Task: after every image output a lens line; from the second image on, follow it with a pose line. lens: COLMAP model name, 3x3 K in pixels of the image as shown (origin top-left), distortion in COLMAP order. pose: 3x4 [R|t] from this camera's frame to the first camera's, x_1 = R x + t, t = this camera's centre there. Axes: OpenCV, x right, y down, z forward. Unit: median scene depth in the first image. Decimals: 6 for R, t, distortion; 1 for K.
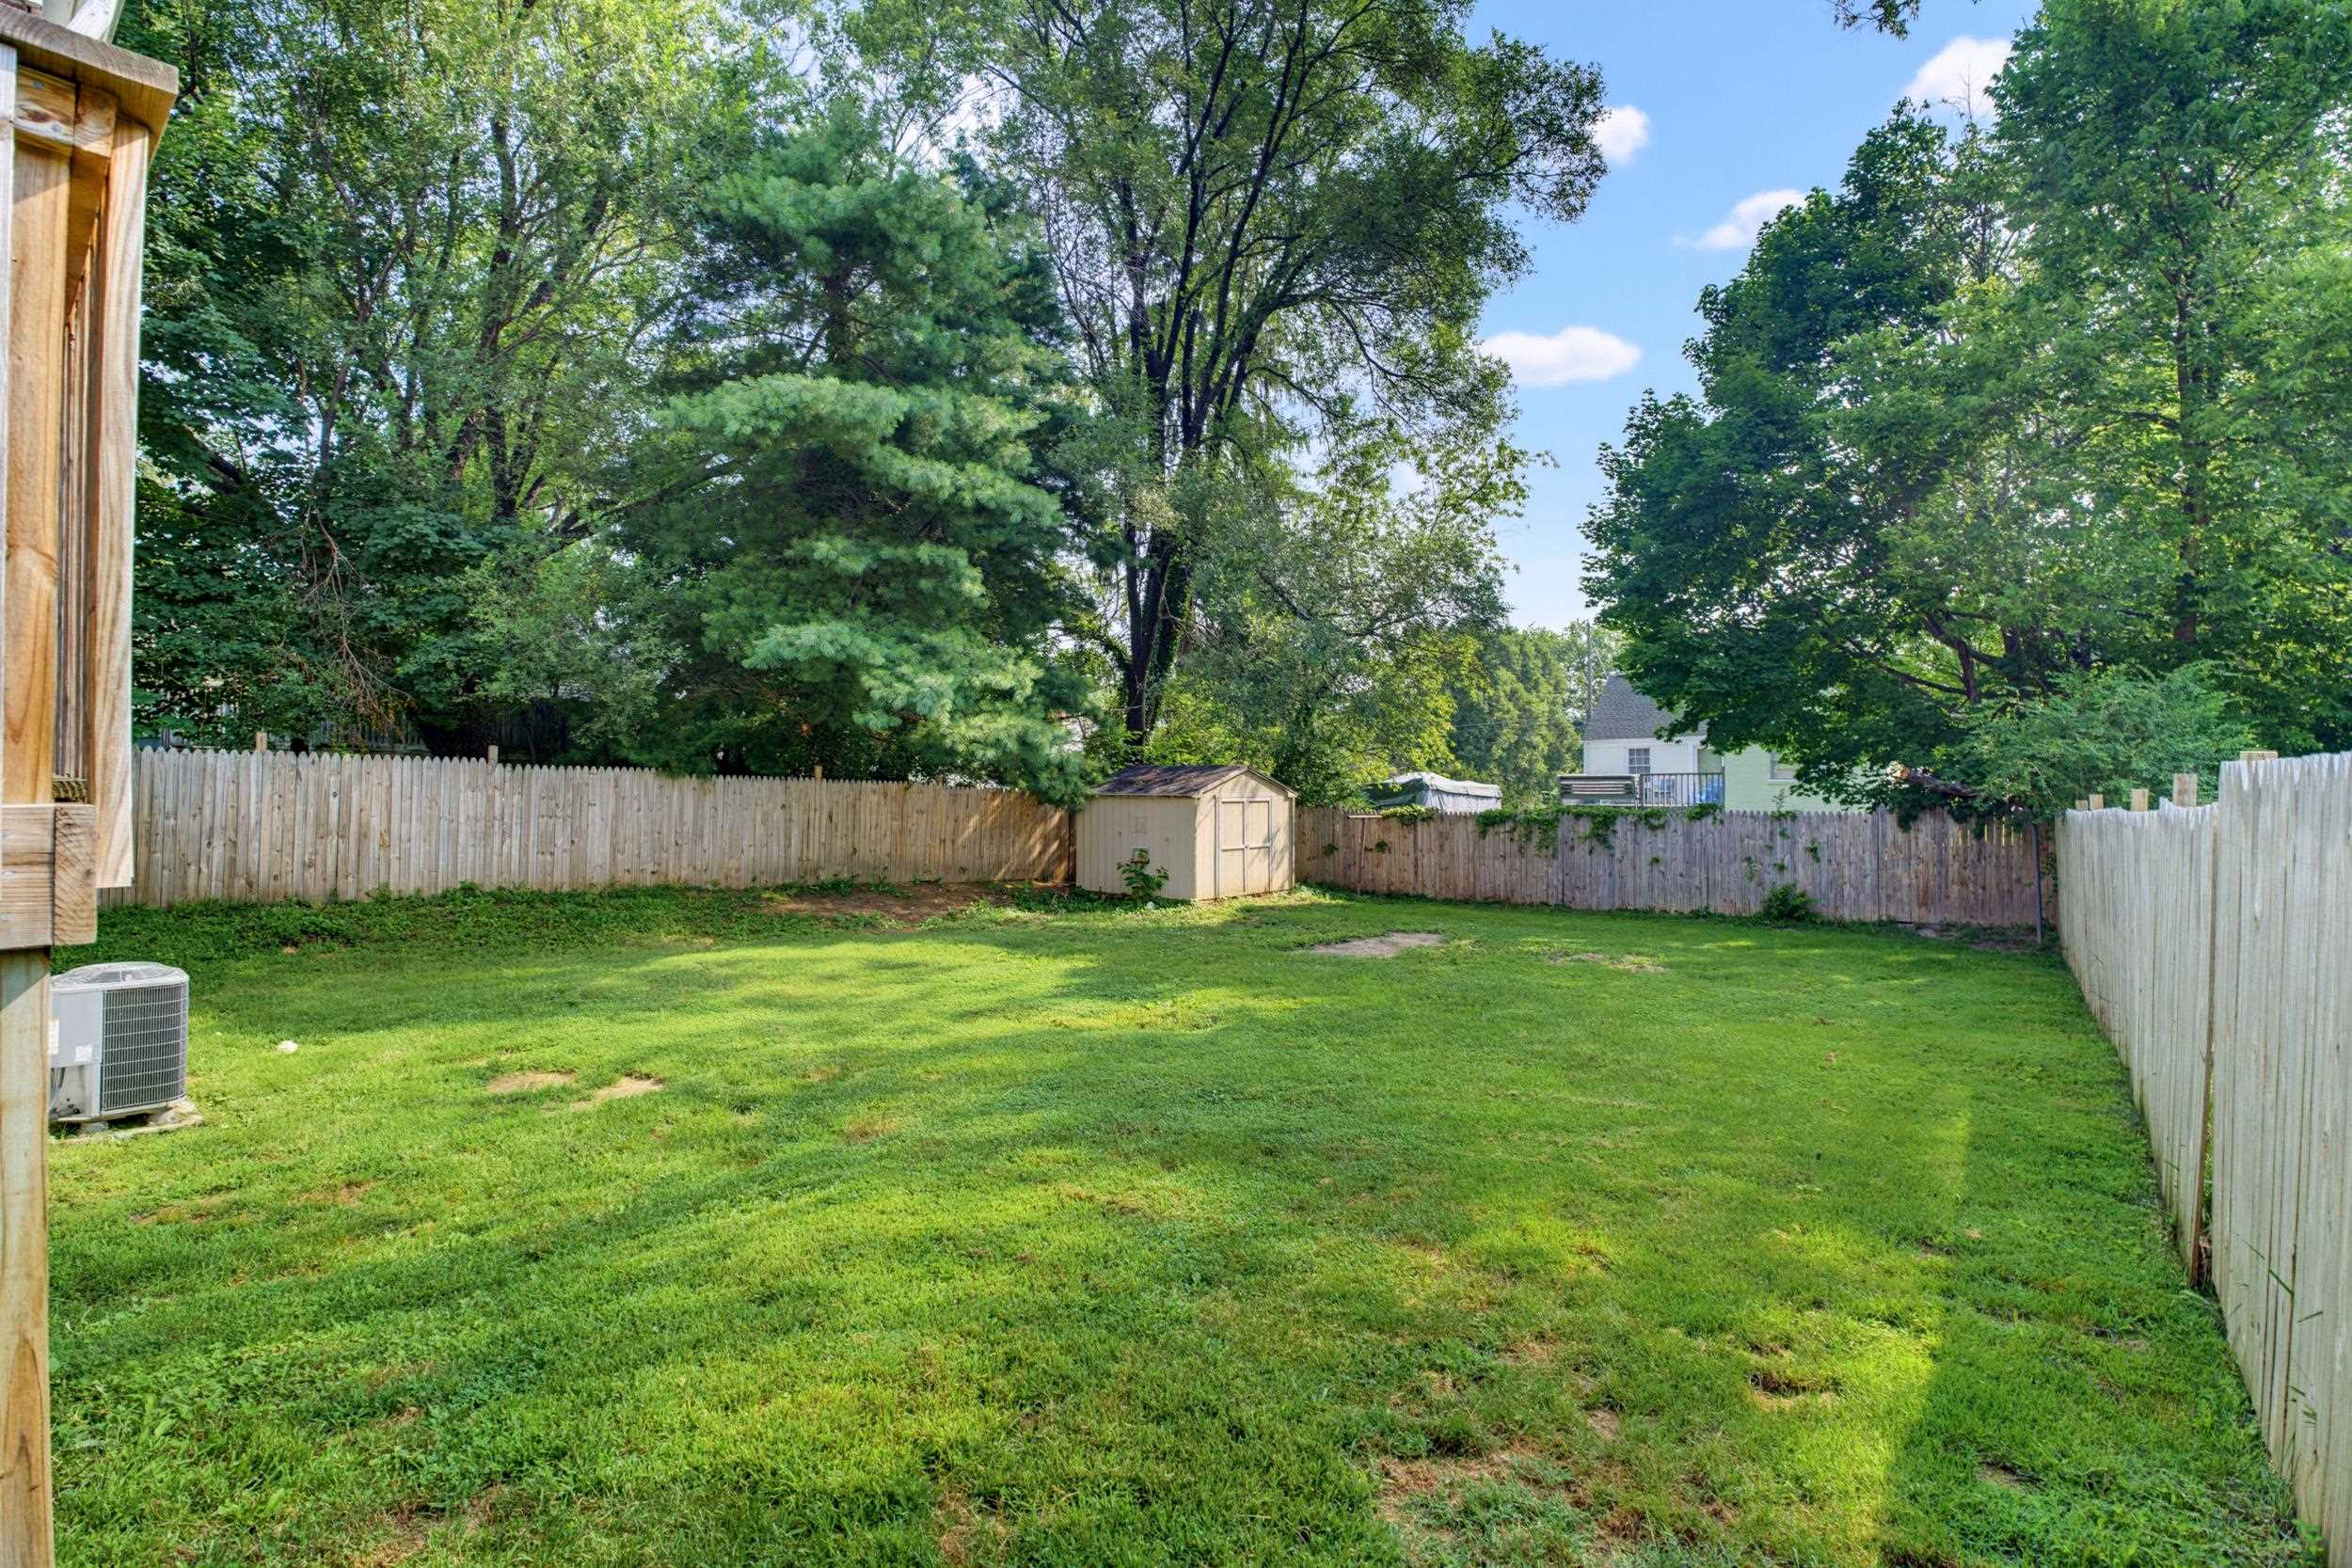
lens RADIAL K [[1079.2, 0, 1176.0], [0, 1079.2, 784.0], [0, 0, 1]] dist [0.003133, -0.008666]
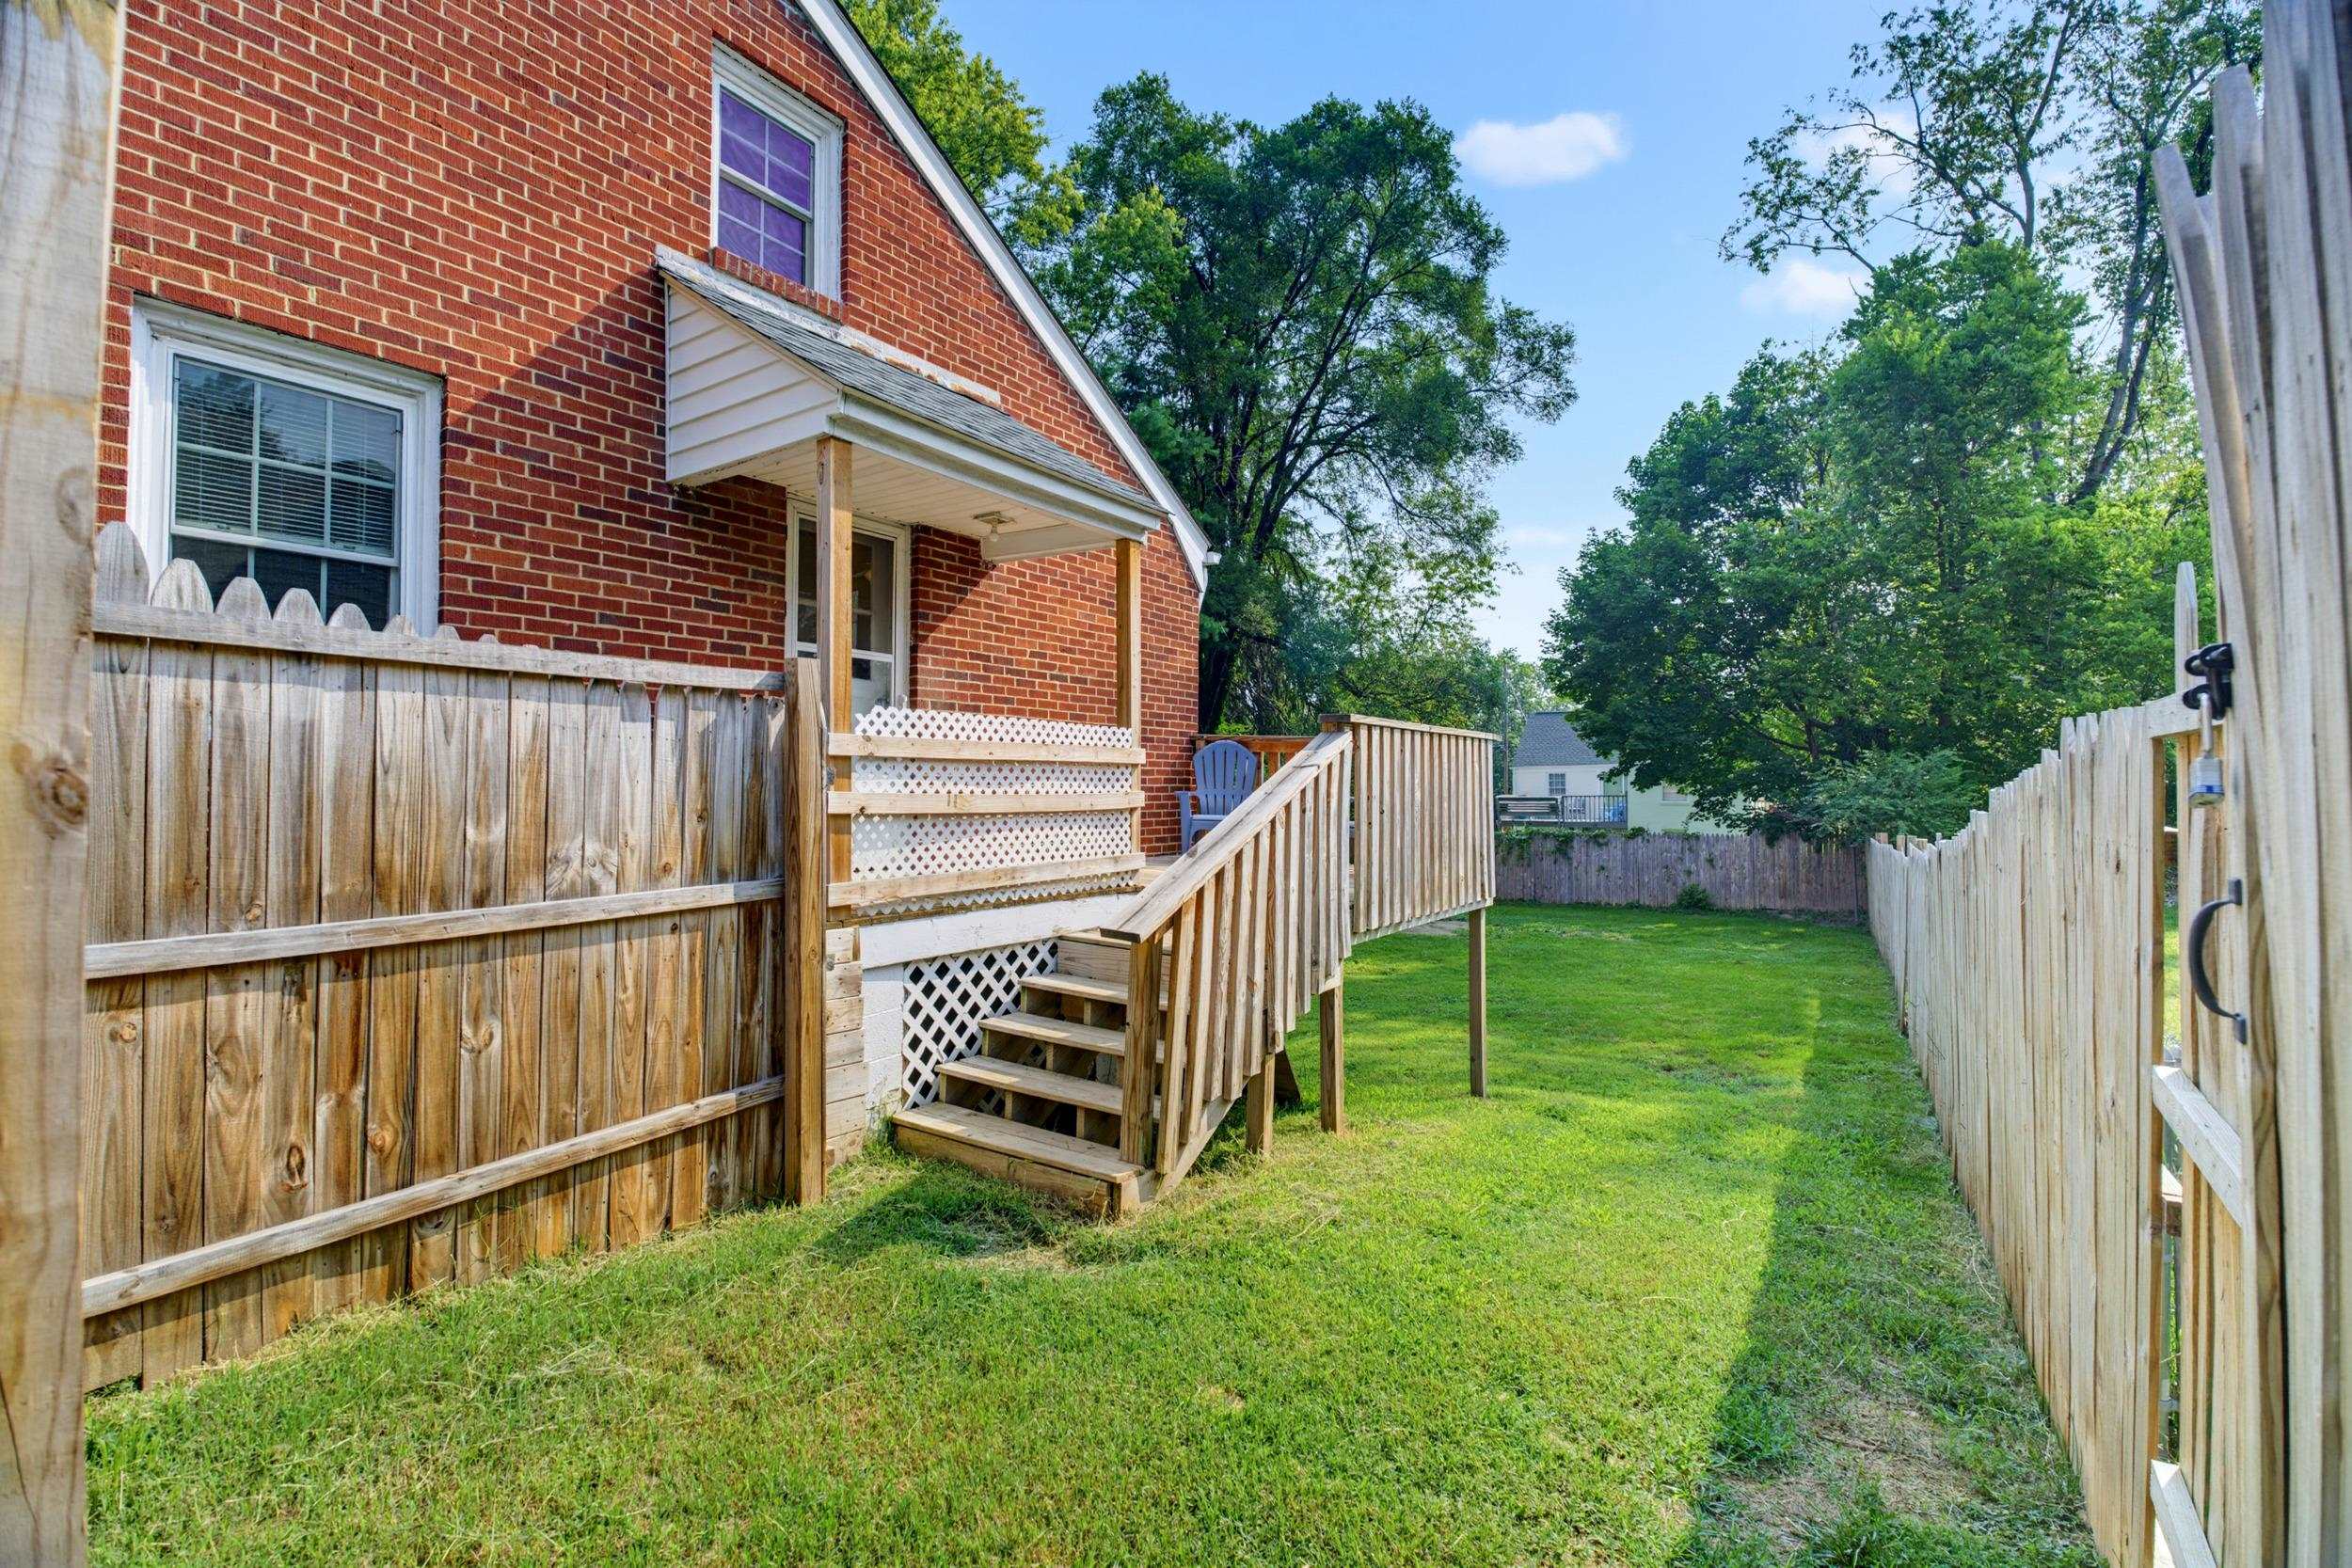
lens RADIAL K [[1047.4, 0, 1176.0], [0, 1047.4, 784.0], [0, 0, 1]] dist [-0.000293, -0.000042]
pose [[0.995582, -0.000519, 0.093897, -0.239763], [0.000920, 0.999991, -0.004233, -0.033879], [-0.093894, 0.004301, 0.995573, -0.311865]]
